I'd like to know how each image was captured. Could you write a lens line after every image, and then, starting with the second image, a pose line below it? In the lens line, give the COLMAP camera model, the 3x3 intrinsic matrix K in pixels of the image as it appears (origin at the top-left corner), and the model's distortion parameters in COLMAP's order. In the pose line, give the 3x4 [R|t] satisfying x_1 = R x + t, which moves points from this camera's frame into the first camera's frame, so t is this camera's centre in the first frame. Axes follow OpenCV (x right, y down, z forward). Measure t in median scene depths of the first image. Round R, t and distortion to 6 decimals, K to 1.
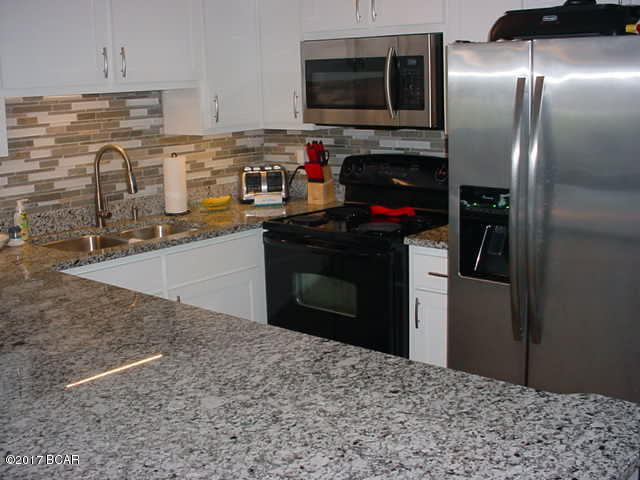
lens RADIAL K [[785.8, 0, 320.0], [0, 785.8, 240.0], [0, 0, 1]] dist [-0.158915, 0.032204]
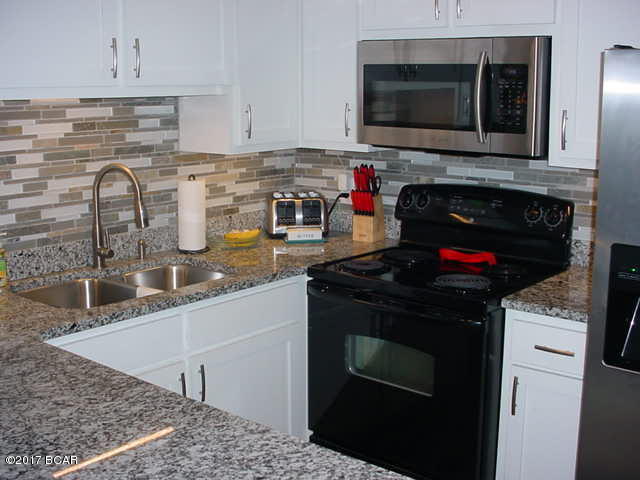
lens RADIAL K [[785.8, 0, 320.0], [0, 785.8, 240.0], [0, 0, 1]] dist [-0.158915, 0.032204]
pose [[0.999160, 0.025091, 0.032414, -0.084640], [-0.024746, 0.999633, -0.010995, -0.041487], [-0.032678, 0.010184, 0.999414, 0.206182]]
